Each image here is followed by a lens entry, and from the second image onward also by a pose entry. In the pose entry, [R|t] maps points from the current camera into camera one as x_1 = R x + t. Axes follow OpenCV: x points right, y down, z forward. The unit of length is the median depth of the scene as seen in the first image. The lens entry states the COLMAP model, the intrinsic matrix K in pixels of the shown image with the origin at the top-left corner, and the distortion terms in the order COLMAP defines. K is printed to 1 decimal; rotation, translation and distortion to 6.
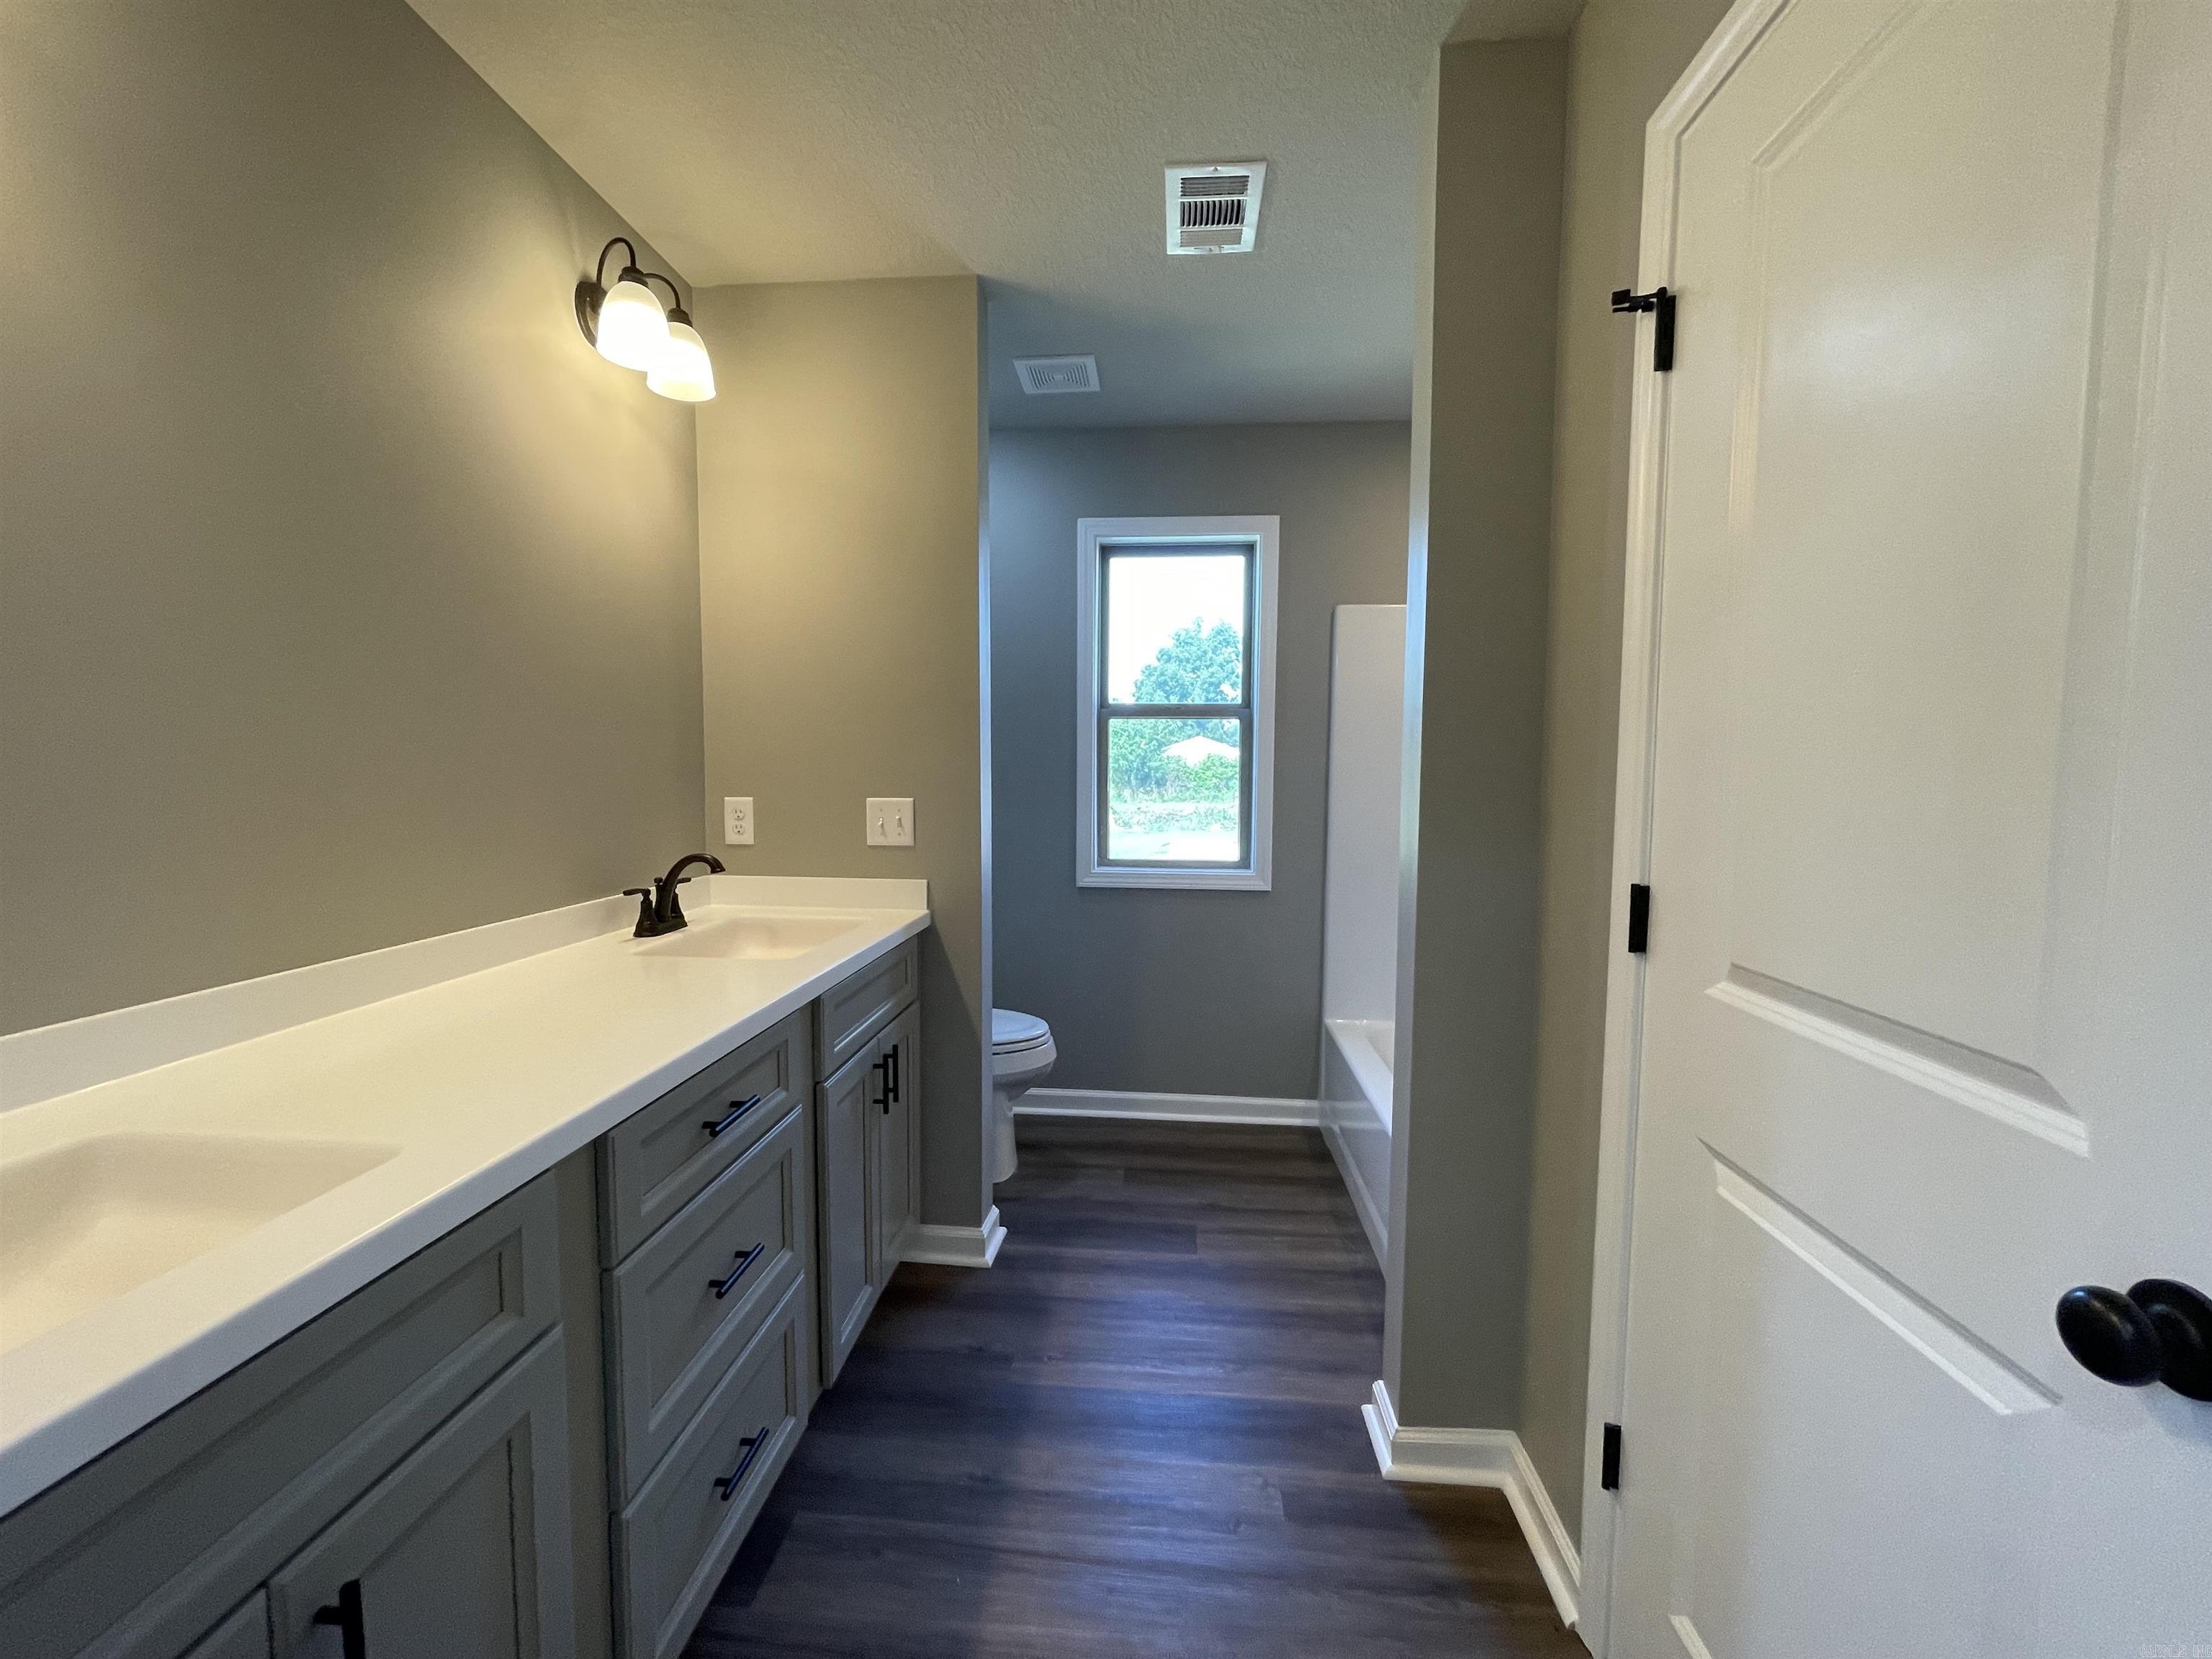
lens RADIAL K [[892.2, 0, 1095.9], [0, 892.2, 828.2], [0, 0, 1]] dist [0.000722, -0.000069]
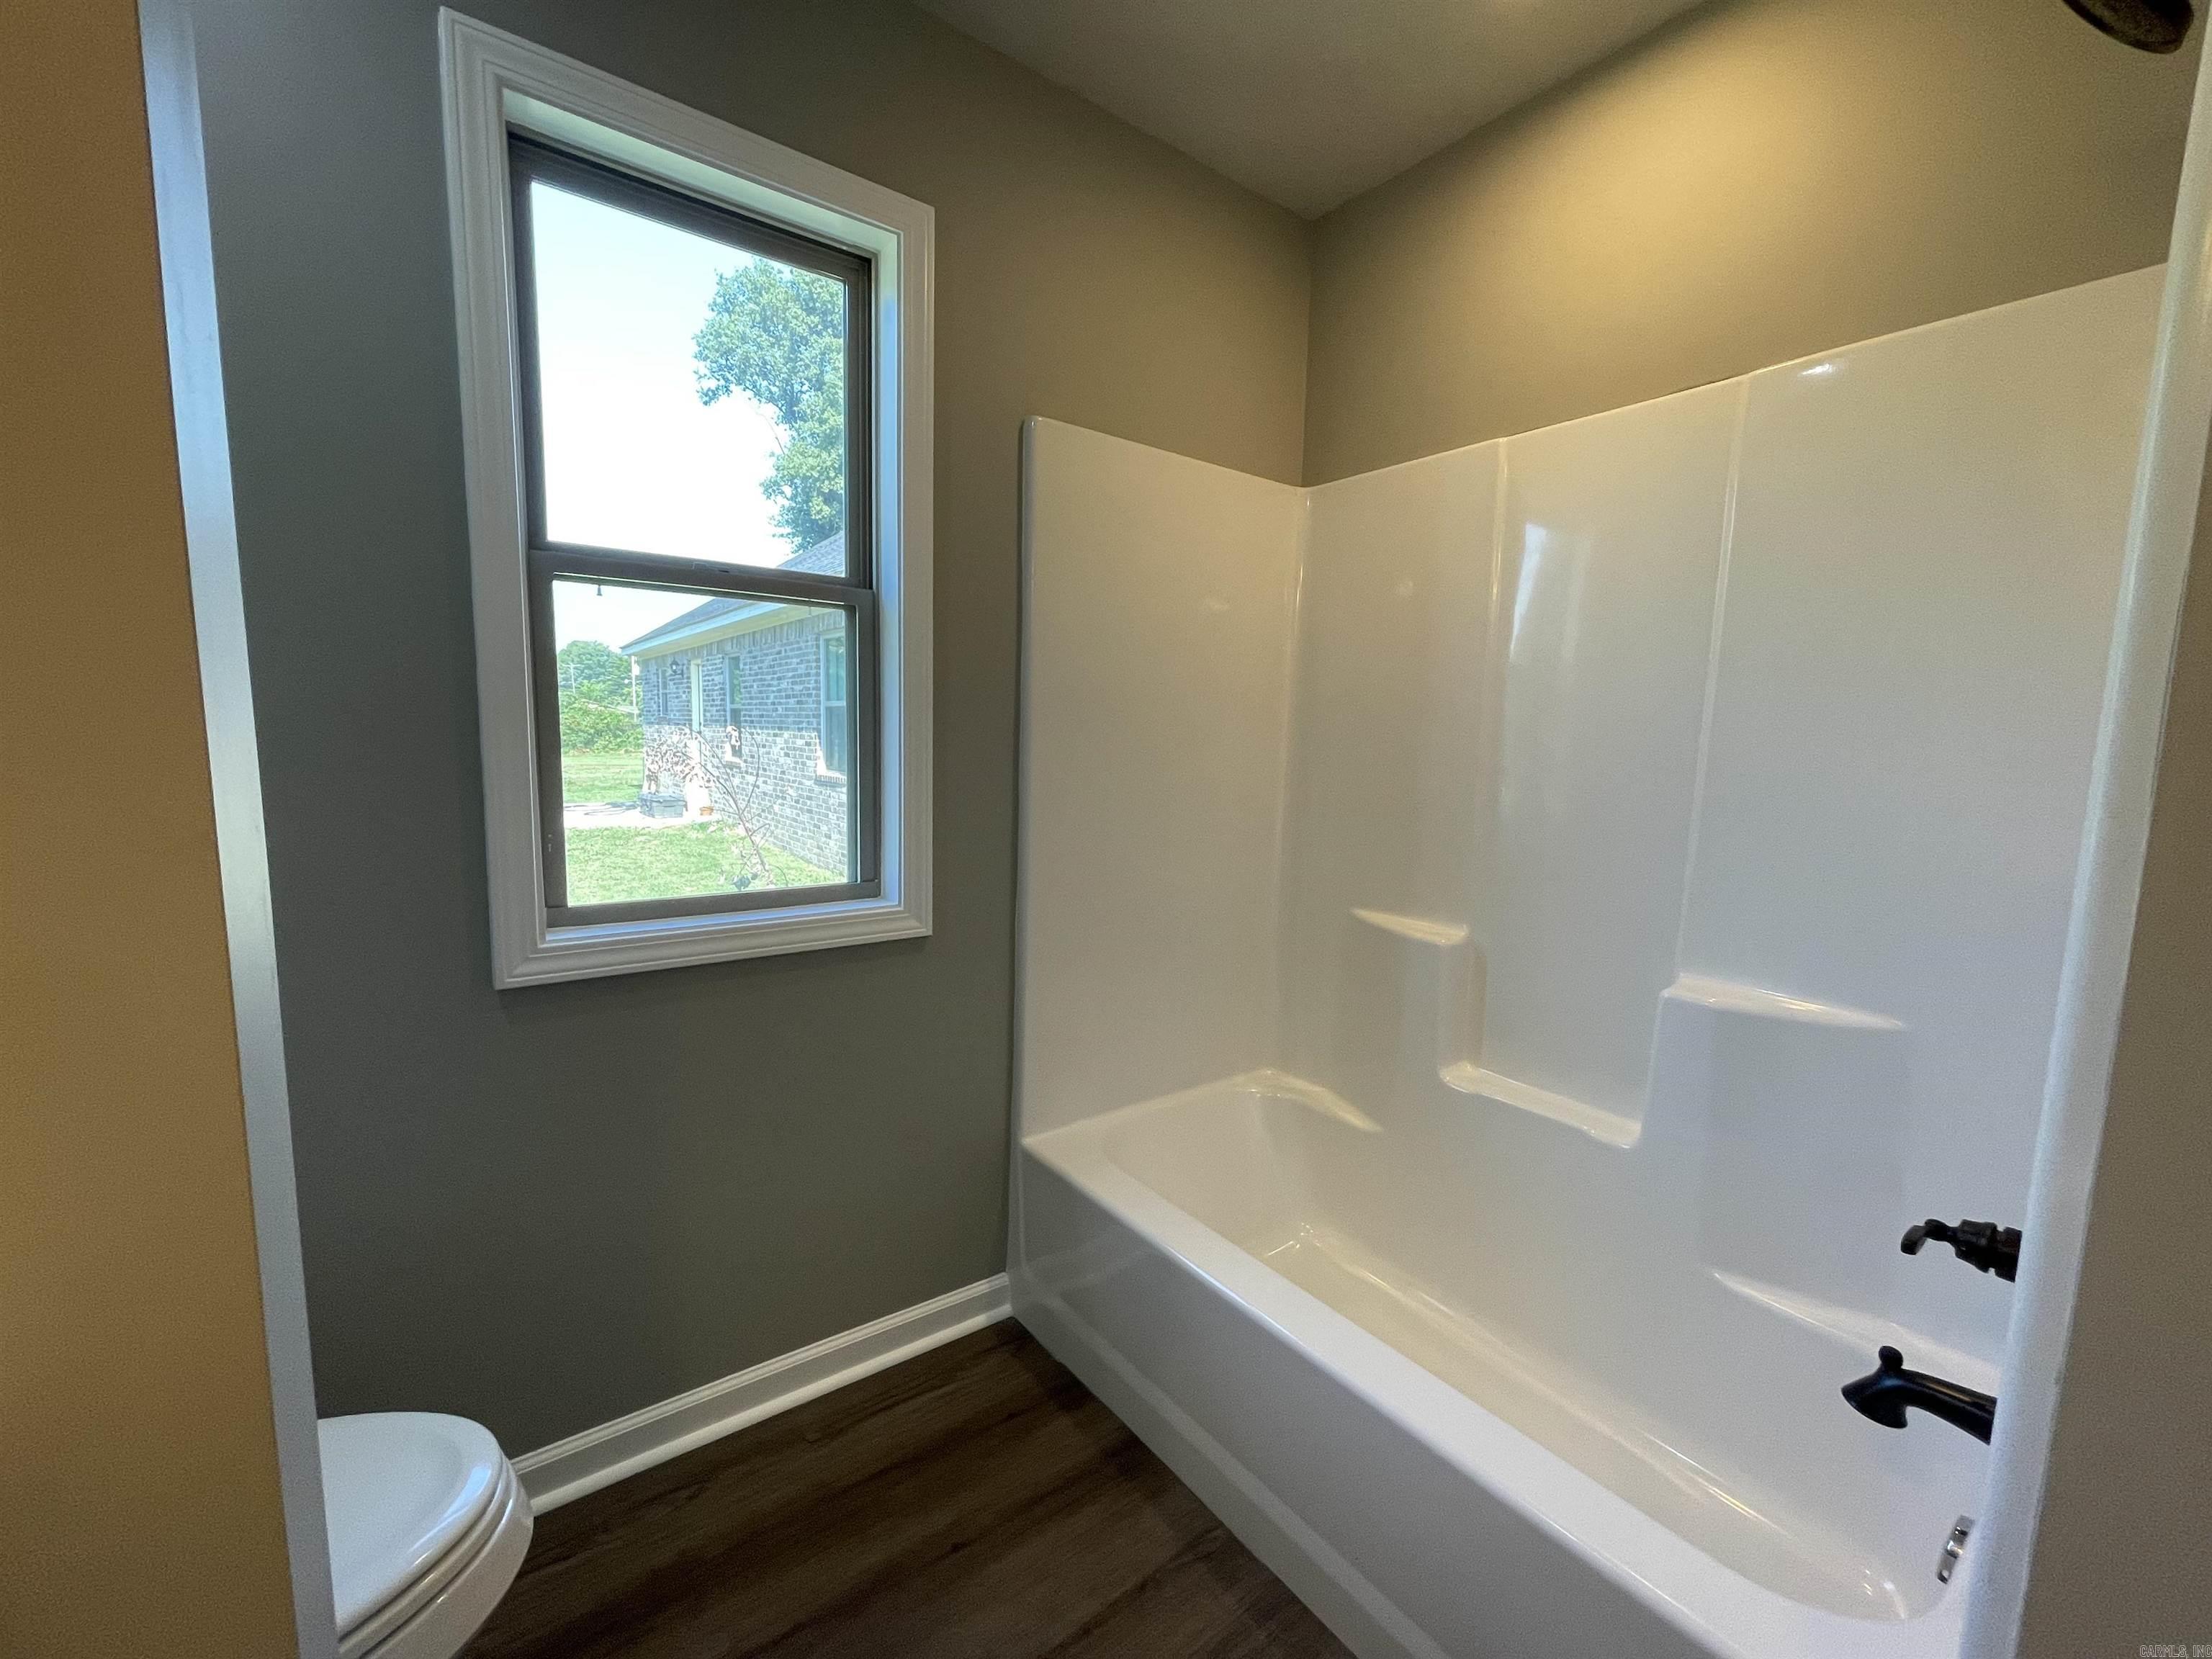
lens RADIAL K [[893.8, 0, 1101.7], [0, 893.8, 836.0], [0, 0, 1]] dist [-0.000485, -0.000063]
pose [[0.748066, -0.064262, 0.660505, -0.128119], [0.026162, 0.997382, 0.067407, -0.038394], [-0.663108, -0.033145, 0.747789, 0.841754]]
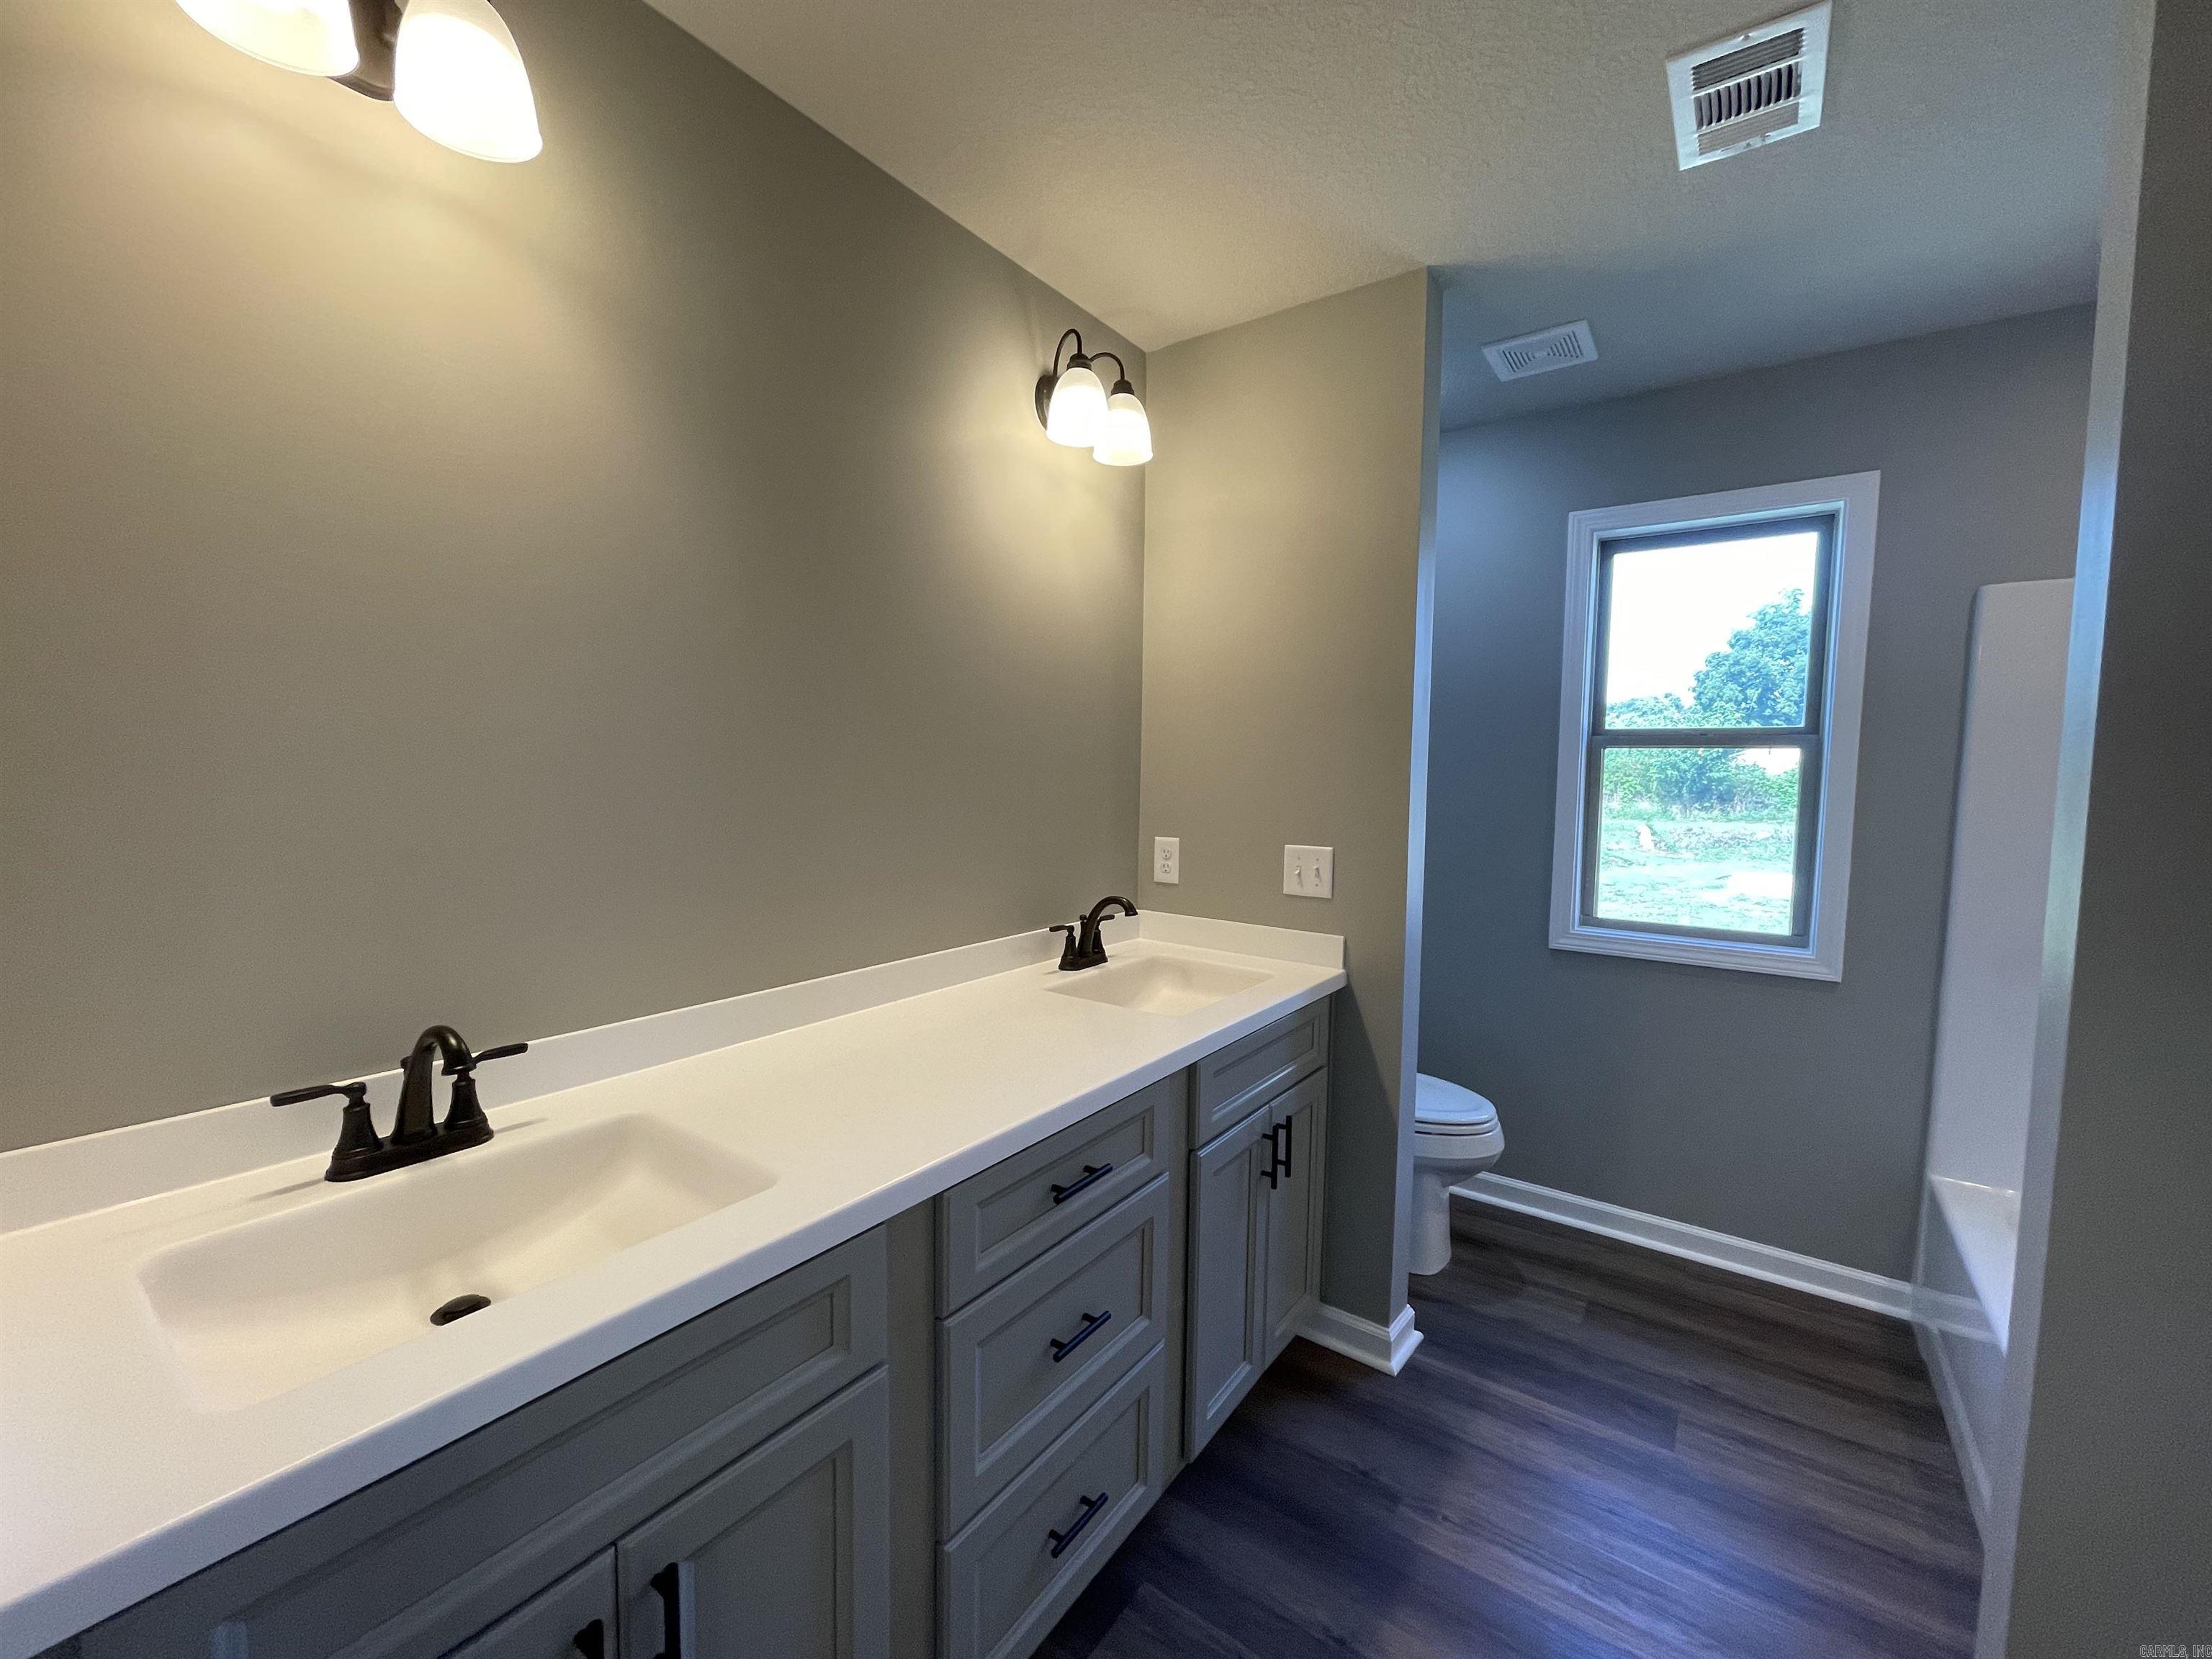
lens RADIAL K [[887.2, 0, 1099.5], [0, 887.2, 831.6], [0, 0, 1]] dist [-0.001469, -0.000096]
pose [[0.855942, 0.042665, -0.515309, 0.070154], [-0.044532, 0.998970, 0.008741, -0.053268], [0.515151, 0.015466, 0.856960, 0.089089]]
